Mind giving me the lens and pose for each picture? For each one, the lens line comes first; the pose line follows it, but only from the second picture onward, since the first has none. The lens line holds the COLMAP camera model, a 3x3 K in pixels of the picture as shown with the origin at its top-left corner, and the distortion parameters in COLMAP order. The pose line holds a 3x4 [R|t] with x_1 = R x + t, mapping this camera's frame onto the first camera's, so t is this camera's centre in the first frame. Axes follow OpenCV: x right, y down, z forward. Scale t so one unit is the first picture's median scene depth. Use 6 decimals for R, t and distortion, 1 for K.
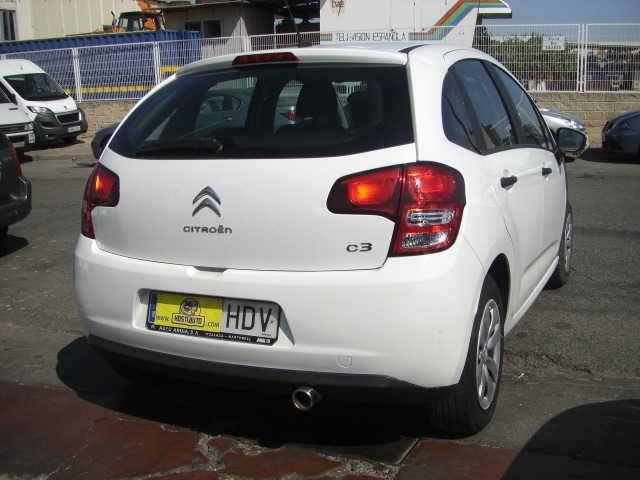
lens RADIAL K [[712.6, 0, 320.2], [0, 712.6, 239.5], [0, 0, 1]] dist [-0.120674, 0.000000]
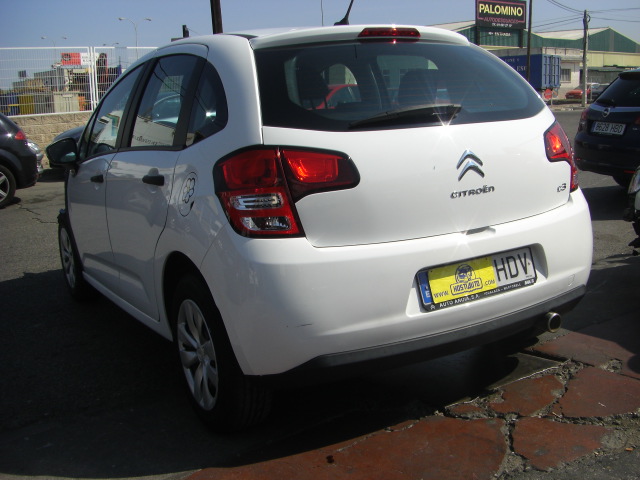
lens RADIAL K [[712.6, 0, 320.3], [0, 712.6, 240.3], [0, 0, 1]] dist [-0.120674, 0.000000]
pose [[0.568383, -0.158146, 0.807422, -1.110895], [0.194661, 0.979339, 0.054788, -0.044138], [-0.799405, 0.126034, 0.587425, 0.586285]]
